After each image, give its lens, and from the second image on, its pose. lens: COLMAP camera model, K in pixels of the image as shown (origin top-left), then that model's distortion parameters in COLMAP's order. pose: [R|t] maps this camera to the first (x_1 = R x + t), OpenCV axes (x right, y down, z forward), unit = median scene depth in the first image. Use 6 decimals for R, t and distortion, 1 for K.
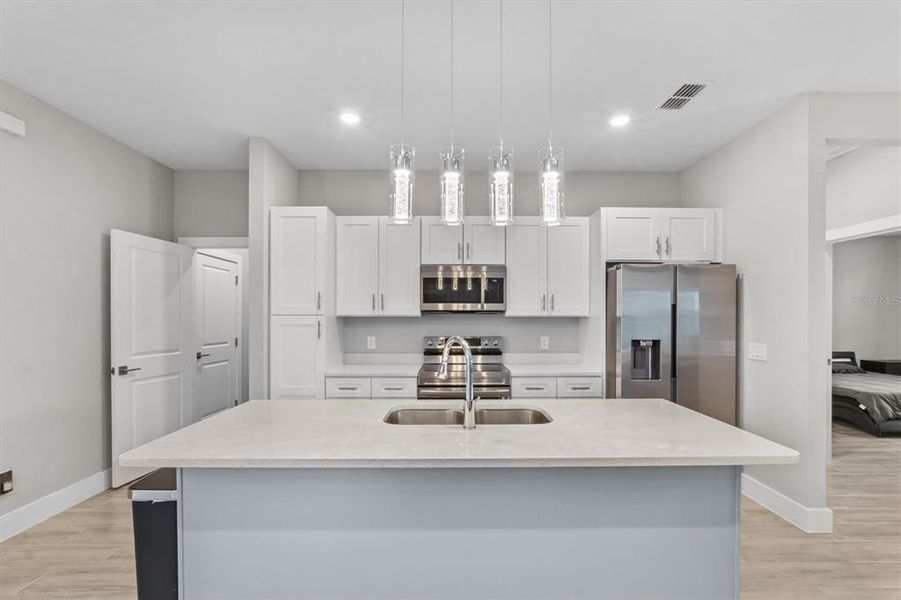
lens RADIAL K [[423.5, 0, 452.9], [0, 423.5, 322.3], [0, 0, 1]] dist [-0.000682, 0.000075]
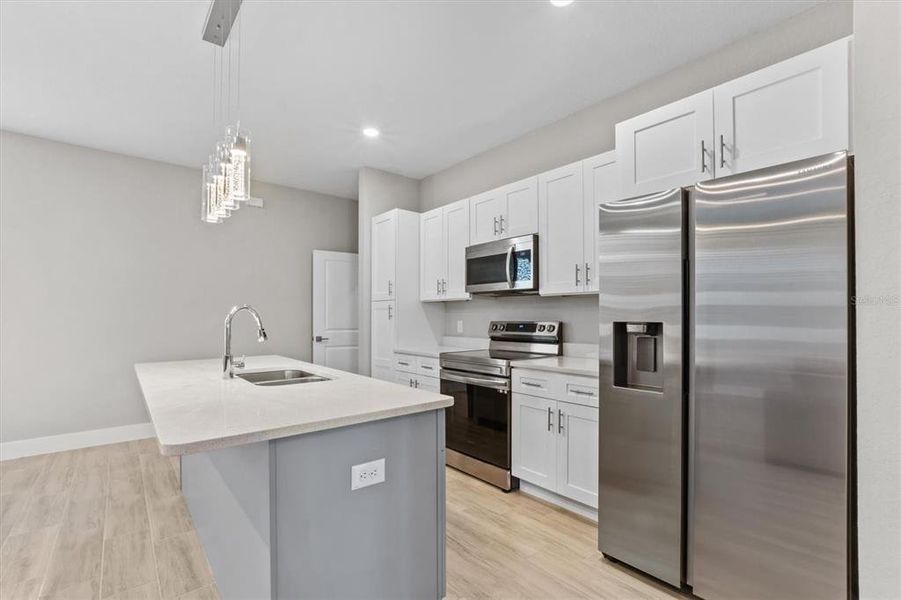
lens RADIAL K [[405.8, 0, 450.6], [0, 405.8, 317.8], [0, 0, 1]] dist [-0.003707, -0.000413]
pose [[0.638108, 0.000889, -0.769947, 0.676645], [-0.008713, 0.999944, -0.006066, 0.038228], [0.769898, 0.010579, 0.638079, 0.399468]]
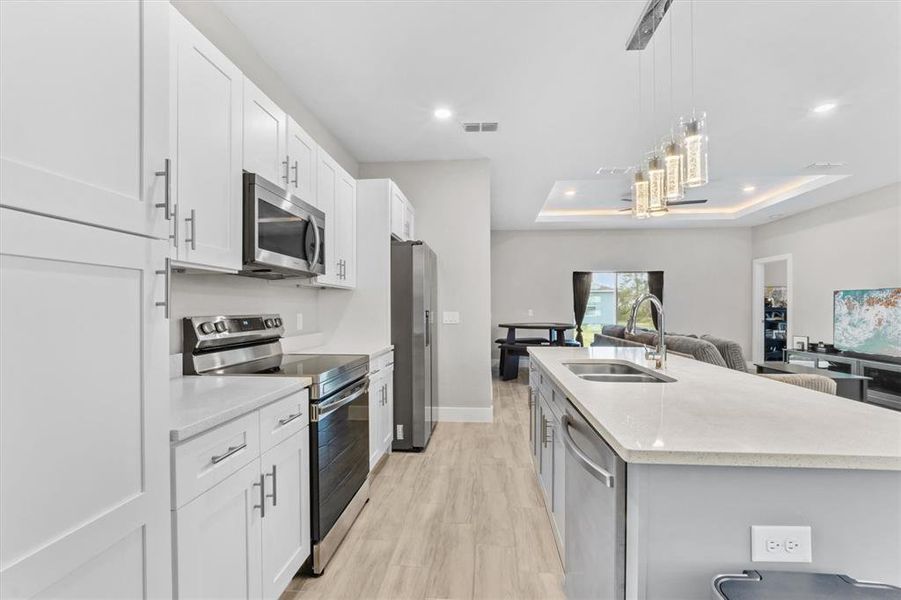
lens RADIAL K [[394.1, 0, 464.4], [0, 394.1, 307.8], [0, 0, 1]] dist [-0.013342, 0.000086]
pose [[0.068894, 0.000670, 0.997624, -0.556581], [0.011446, 0.999933, -0.001462, 0.032865], [-0.997558, 0.011519, 0.068882, 0.766226]]
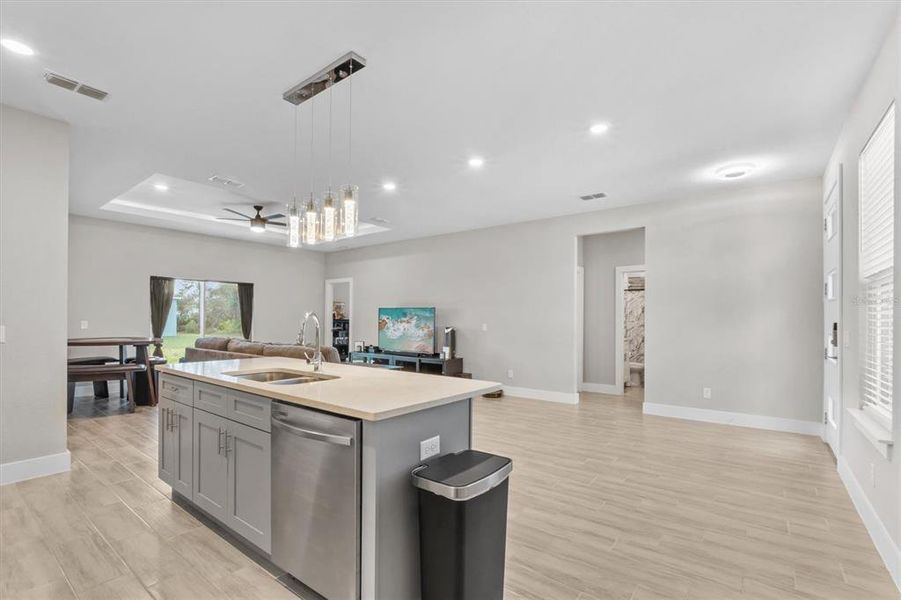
lens RADIAL K [[405.8, 0, 450.6], [0, 405.8, 317.8], [0, 0, 1]] dist [-0.003707, -0.000413]
pose [[-0.789521, -0.003775, 0.613712, -0.623539], [-0.000787, 0.999986, 0.005138, 0.021416], [-0.613723, 0.003574, -0.789513, 0.963663]]
